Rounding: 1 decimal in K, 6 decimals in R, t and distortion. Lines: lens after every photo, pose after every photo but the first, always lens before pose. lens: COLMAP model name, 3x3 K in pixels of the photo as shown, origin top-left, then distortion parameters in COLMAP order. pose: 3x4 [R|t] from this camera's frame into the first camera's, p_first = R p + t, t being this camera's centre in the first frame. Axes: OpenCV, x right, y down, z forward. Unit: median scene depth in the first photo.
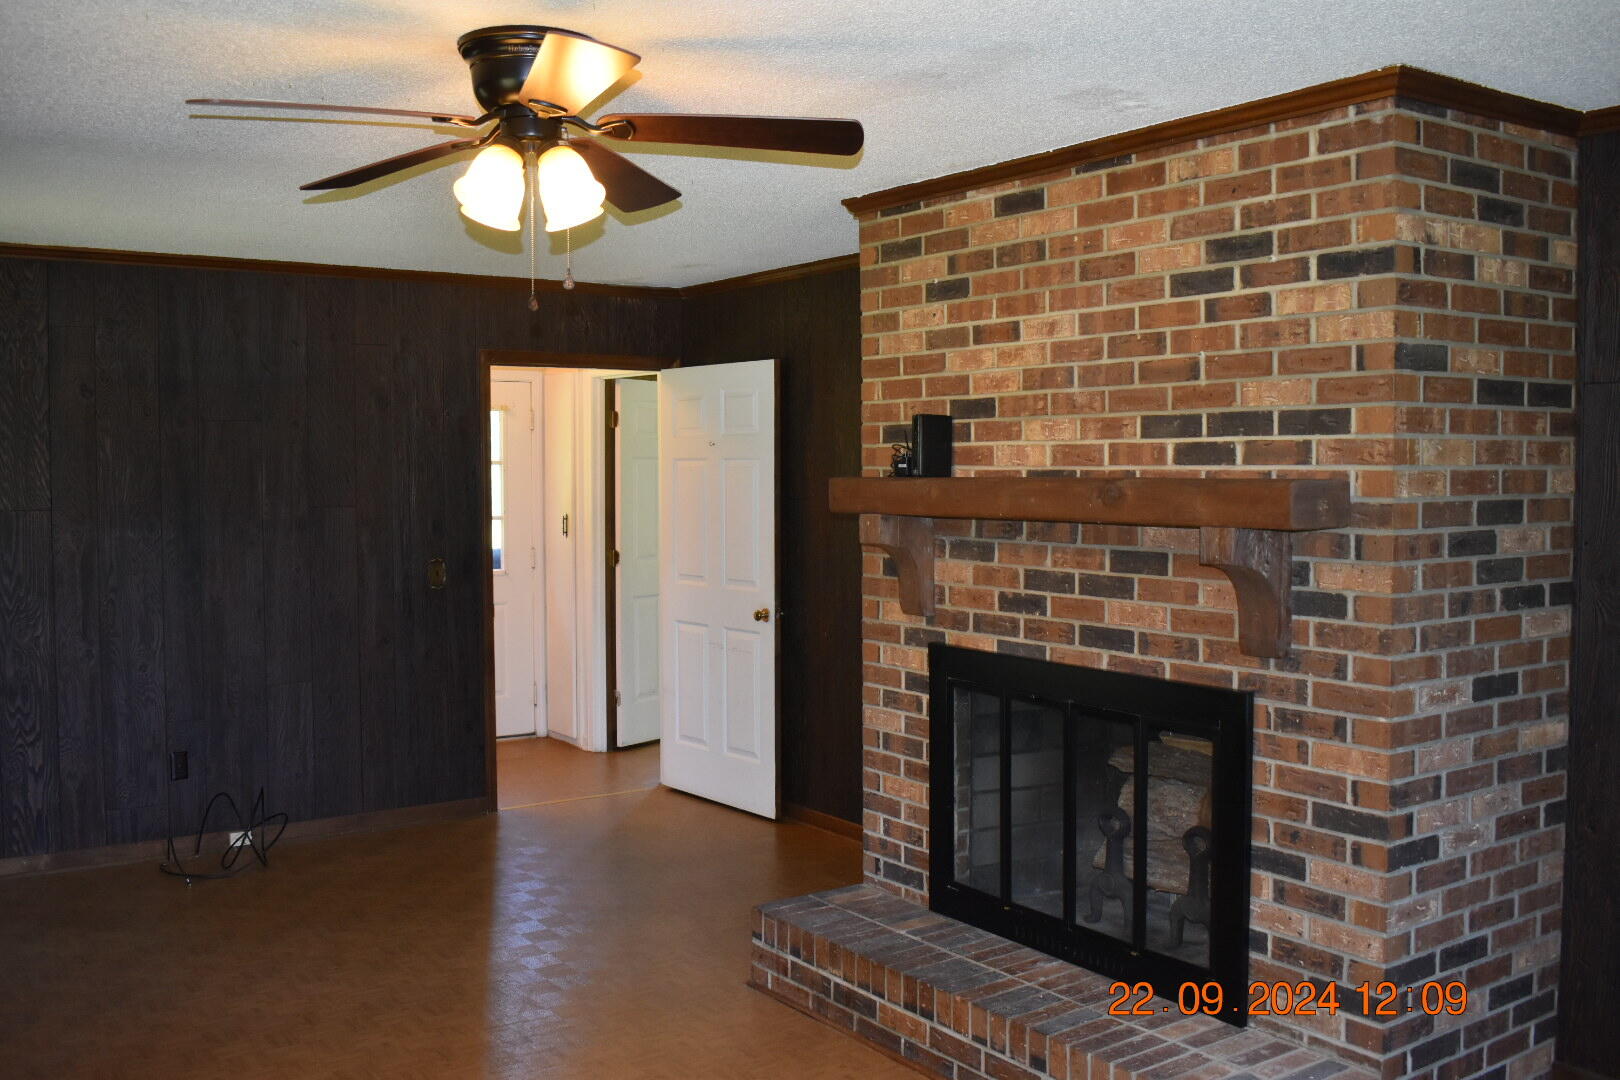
lens RADIAL K [[1501.7, 0, 810.0], [0, 1501.7, 540.0], [0, 0, 1]] dist [-0.084564, -0.000397]
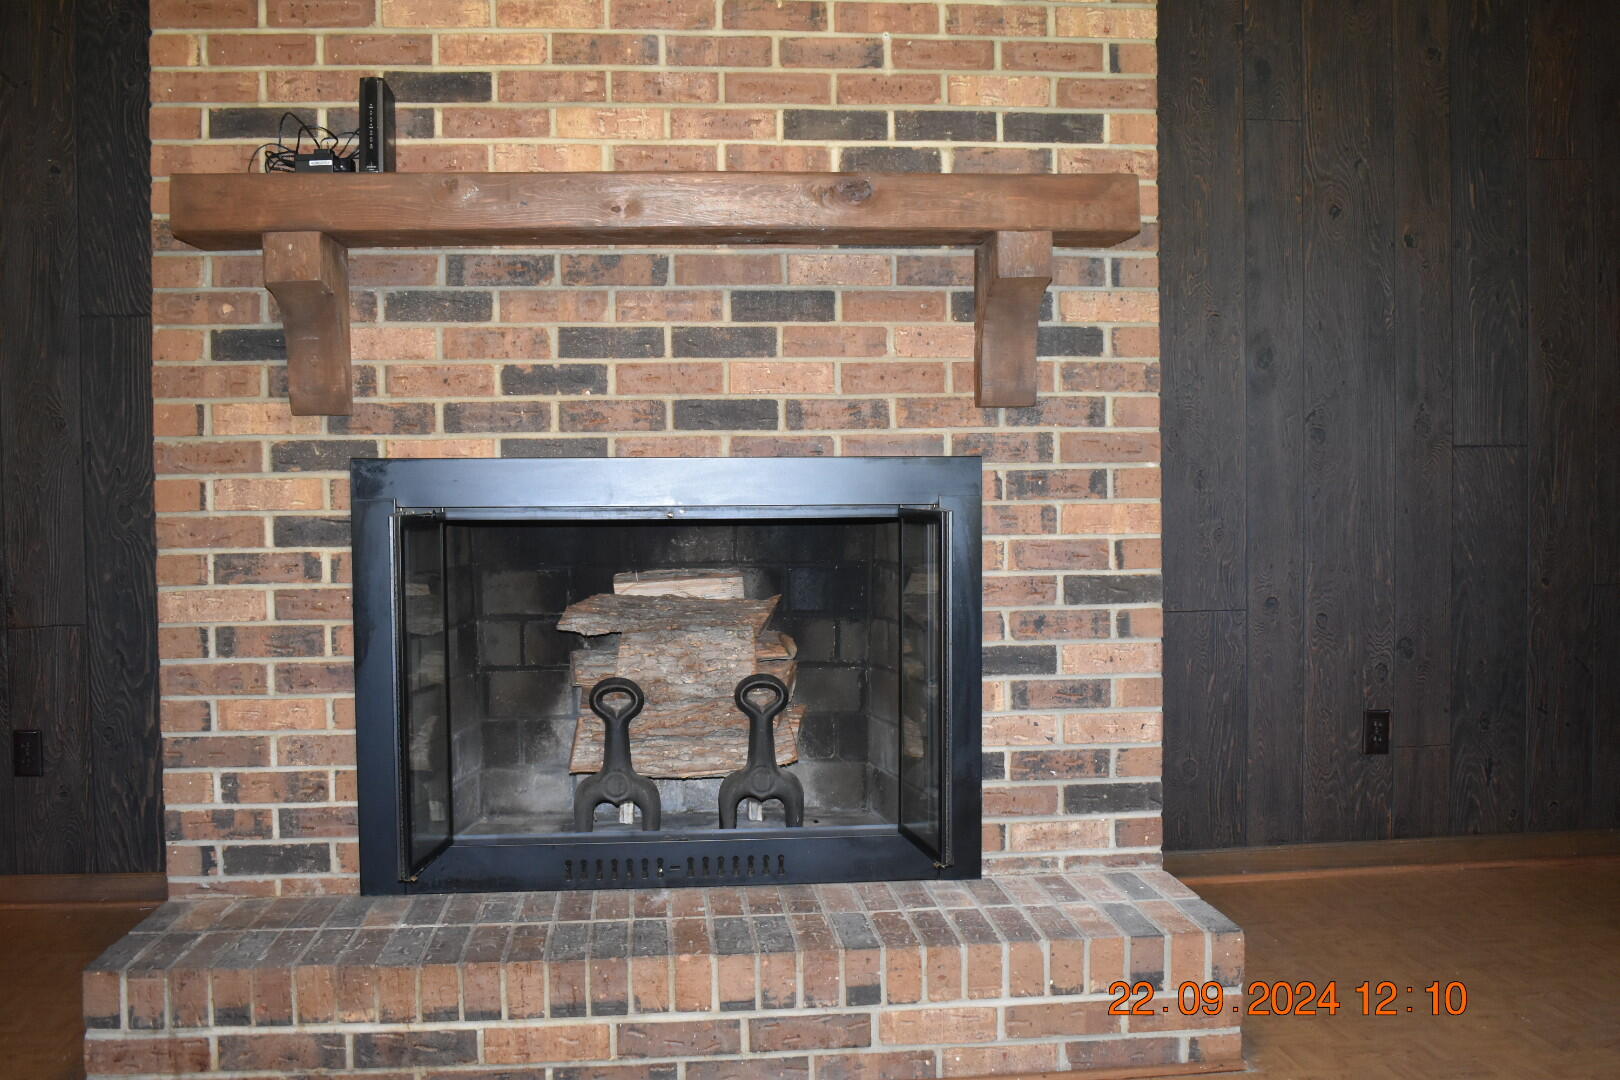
lens RADIAL K [[1501.7, 0, 810.0], [0, 1501.7, 540.0], [0, 0, 1]] dist [-0.084564, -0.000397]
pose [[0.489135, -0.028613, 0.871739, -0.437407], [0.055522, 0.998456, 0.001619, 0.134240], [-0.870439, 0.047608, 0.489969, 0.646751]]
